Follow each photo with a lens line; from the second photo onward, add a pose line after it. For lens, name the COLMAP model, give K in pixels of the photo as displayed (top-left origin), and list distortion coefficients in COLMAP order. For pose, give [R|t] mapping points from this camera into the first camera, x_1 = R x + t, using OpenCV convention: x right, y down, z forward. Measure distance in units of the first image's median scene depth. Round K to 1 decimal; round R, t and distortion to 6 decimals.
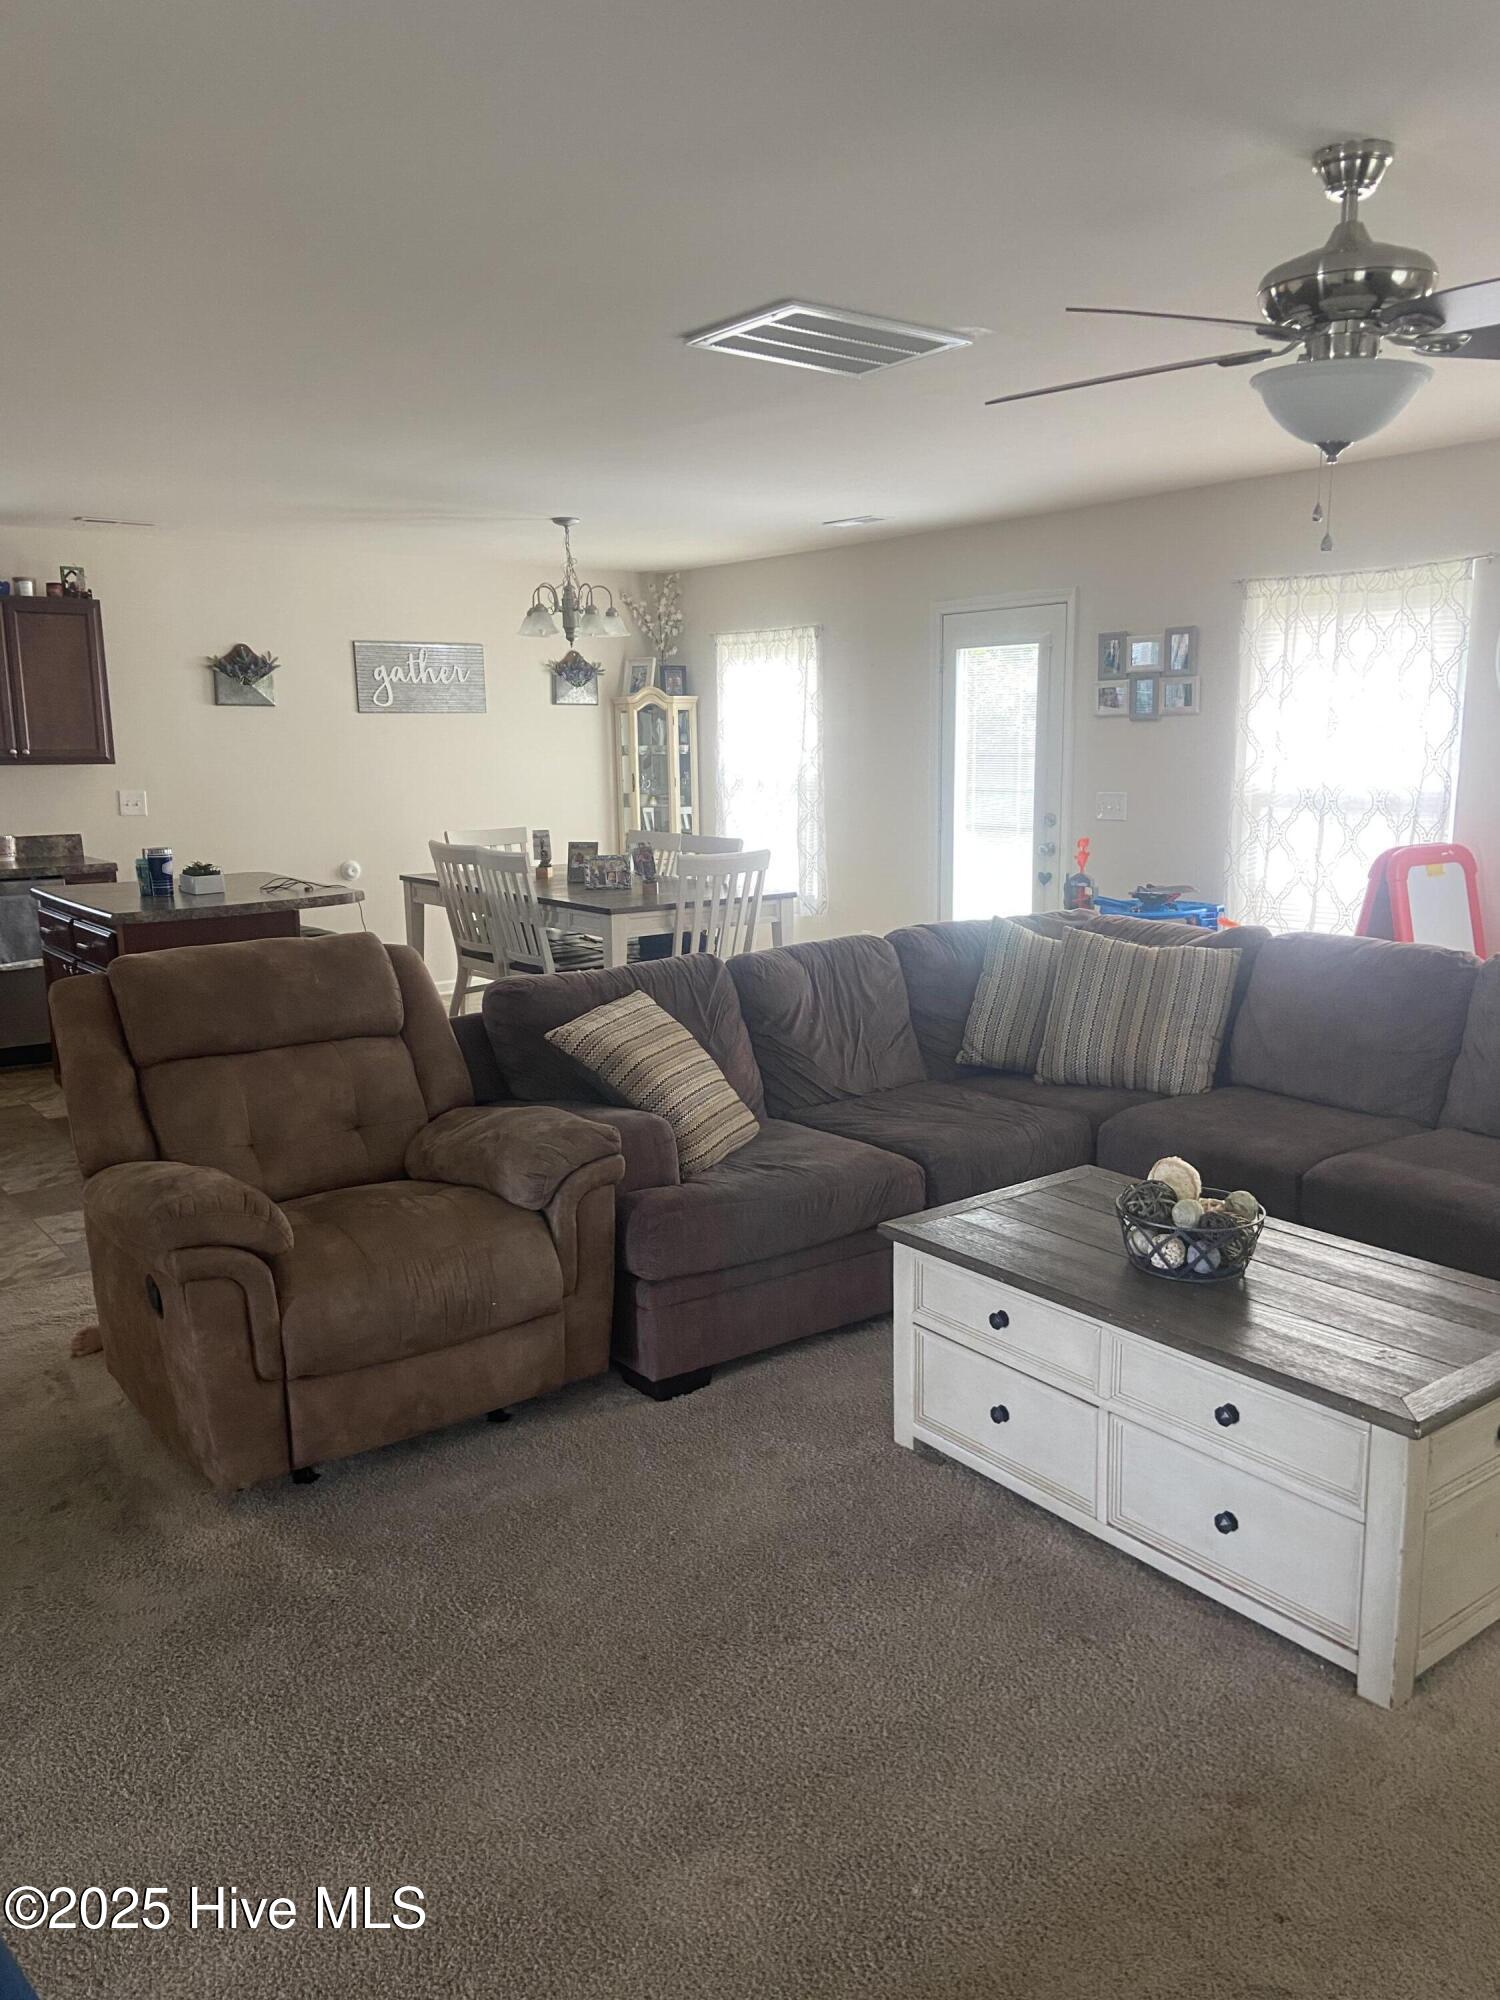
lens RADIAL K [[1511.7, 0, 749.3], [0, 1511.7, 1003.7], [0, 0, 1]] dist [0.055403, -0.072070]
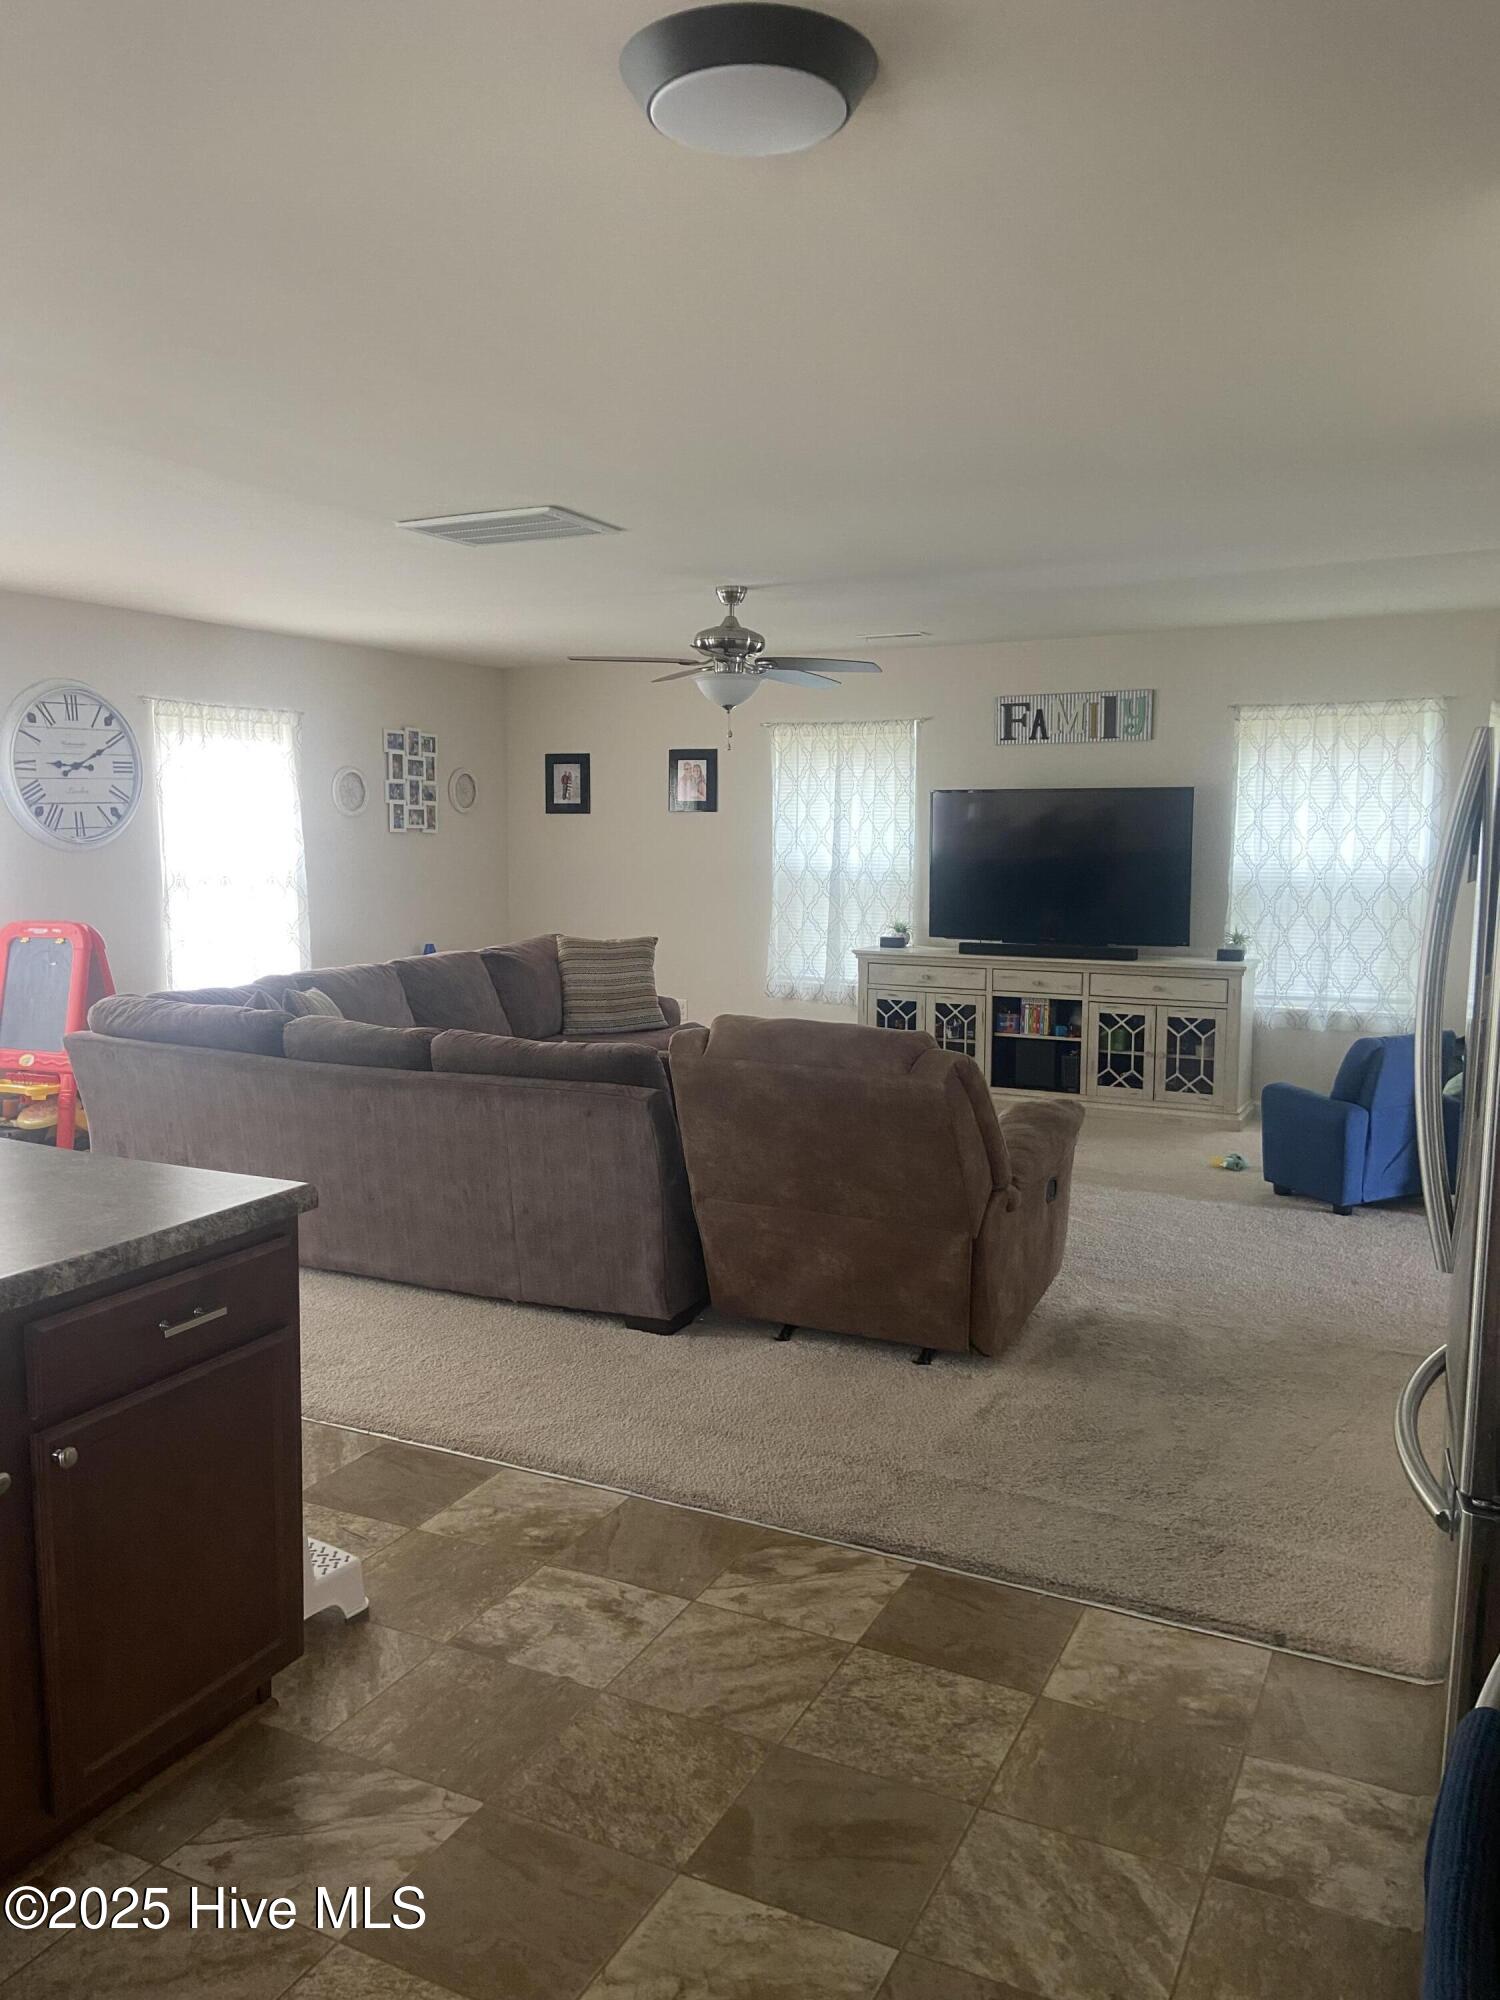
lens RADIAL K [[1511.7, 0, 761.5], [0, 1511.7, 987.2], [0, 0, 1]] dist [0.055403, -0.072070]
pose [[-0.446106, -0.095816, 0.889837, -1.700284], [0.160344, 0.969609, 0.184791, -0.359004], [-0.880500, 0.225116, -0.417185, 1.964140]]
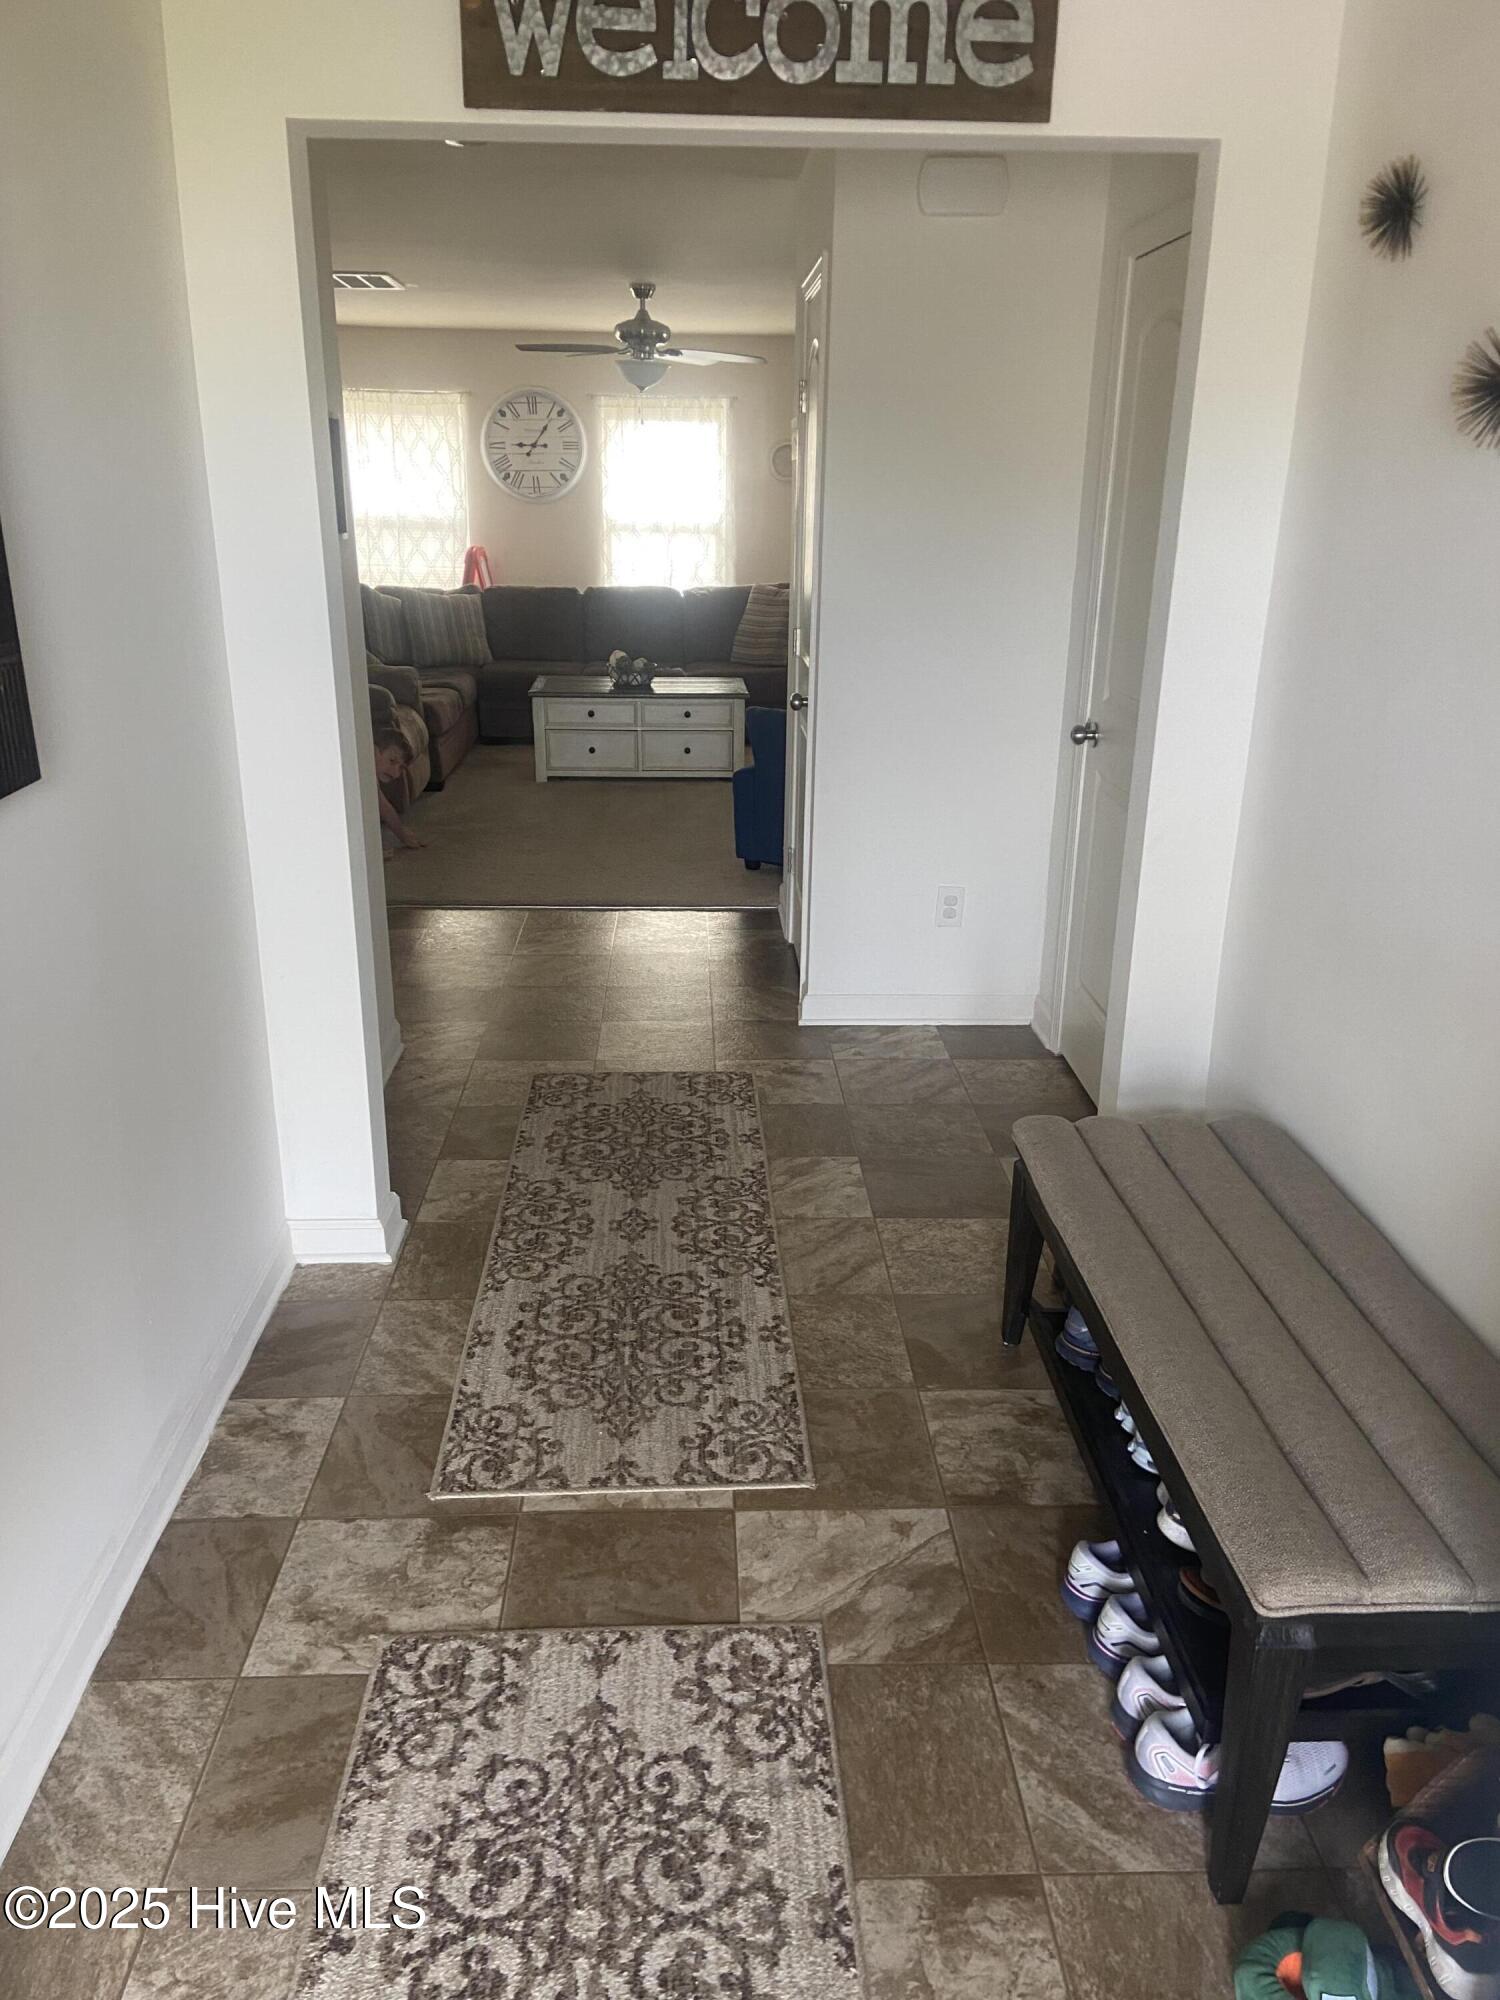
lens RADIAL K [[1474.8, 0, 743.7], [0, 1474.8, 1008.4], [0, 0, 1]] dist [0.082161, 0.001476]
pose [[0.572746, -0.265049, 0.775700, -2.027712], [0.130868, 0.963712, 0.232663, 0.140067], [-0.809219, -0.031743, 0.586649, -0.883808]]
